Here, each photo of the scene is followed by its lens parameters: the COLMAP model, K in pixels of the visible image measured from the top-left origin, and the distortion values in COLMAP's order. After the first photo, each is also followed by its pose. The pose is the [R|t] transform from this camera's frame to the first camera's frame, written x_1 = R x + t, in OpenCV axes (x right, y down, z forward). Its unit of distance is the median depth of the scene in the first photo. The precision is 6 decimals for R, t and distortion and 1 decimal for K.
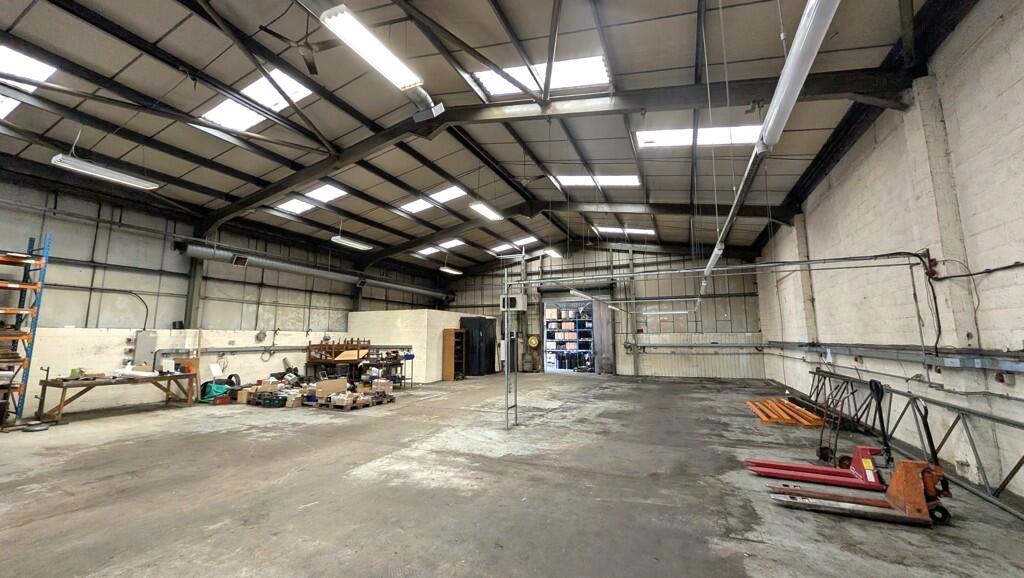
lens RADIAL K [[388.8, 0, 512.7], [0, 388.8, 285.4], [0, 0, 1]] dist [0.003032, -0.001390]
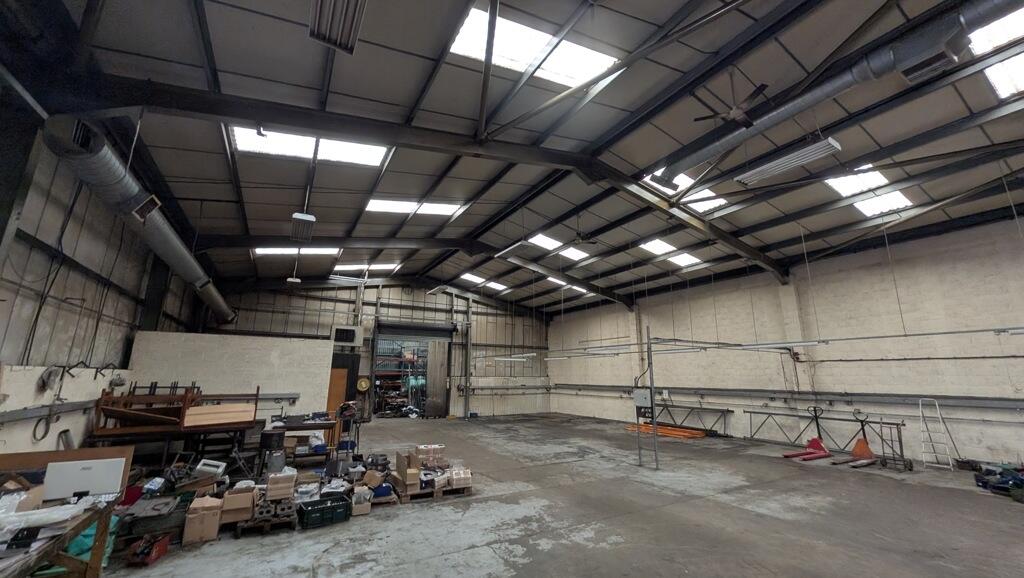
lens RADIAL K [[388.8, 0, 512.1], [0, 388.8, 286.5], [0, 0, 1]] dist [0.003032, -0.001390]
pose [[0.589255, 0.191519, 0.784920, -0.936205], [-0.118846, 0.981477, -0.150259, 0.050777], [-0.799159, -0.004744, 0.601102, 0.490735]]
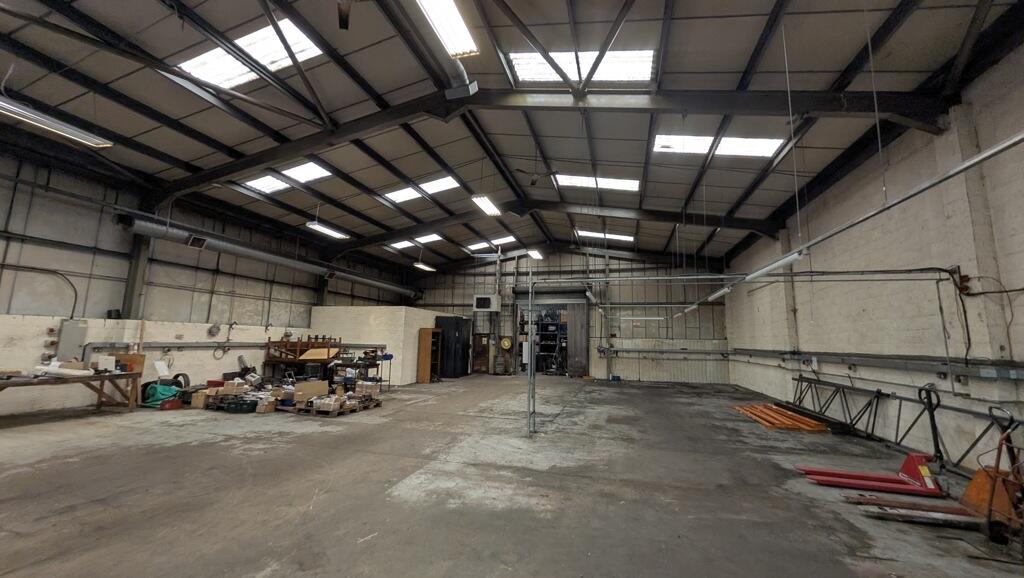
lens RADIAL K [[388.8, 0, 512.4], [0, 388.8, 284.5], [0, 0, 1]] dist [0.003032, -0.001390]
pose [[0.989529, 0.044207, 0.137396, -0.147591], [-0.043251, 0.999015, -0.009935, 0.011179], [-0.137700, 0.003889, 0.990466, 0.059398]]
